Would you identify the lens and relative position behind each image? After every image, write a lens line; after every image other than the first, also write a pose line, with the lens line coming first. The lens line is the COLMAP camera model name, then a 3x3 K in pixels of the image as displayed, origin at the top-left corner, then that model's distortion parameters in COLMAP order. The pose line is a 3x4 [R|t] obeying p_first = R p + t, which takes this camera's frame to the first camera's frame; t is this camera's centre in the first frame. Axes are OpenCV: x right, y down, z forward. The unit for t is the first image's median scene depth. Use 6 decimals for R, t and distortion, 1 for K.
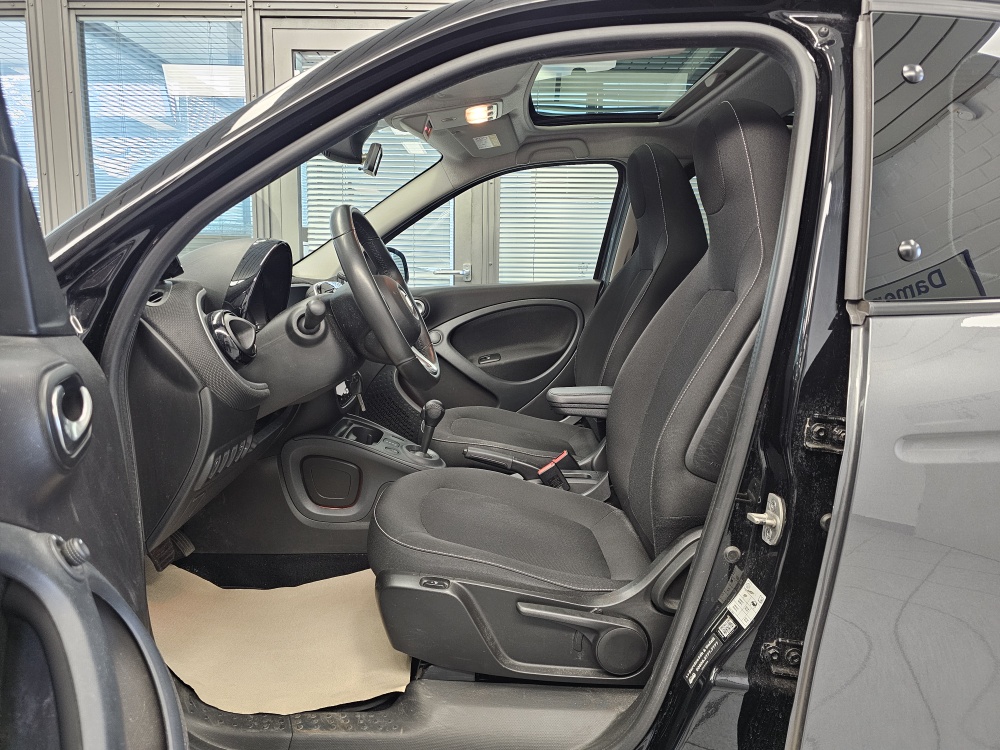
lens RADIAL K [[640.4, 0, 497.7], [0, 640.4, 356.9], [0, 0, 1]] dist [0.002734, 0.000804]
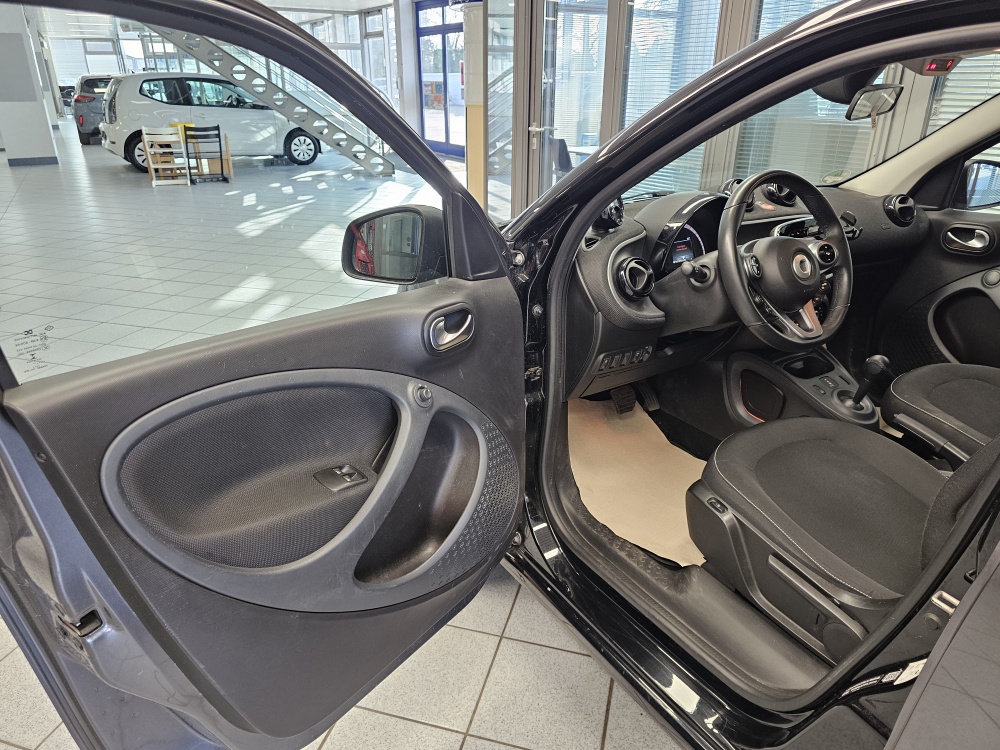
lens RADIAL K [[673.0, 0, 500.0], [0, 673.0, 375.0], [0, 0, 1]] dist [0.004172, -0.001756]
pose [[0.540174, 0.329821, -0.774229, 0.620543], [-0.116965, 0.940495, 0.319044, -0.261045], [0.833386, -0.081781, 0.546608, -0.047199]]
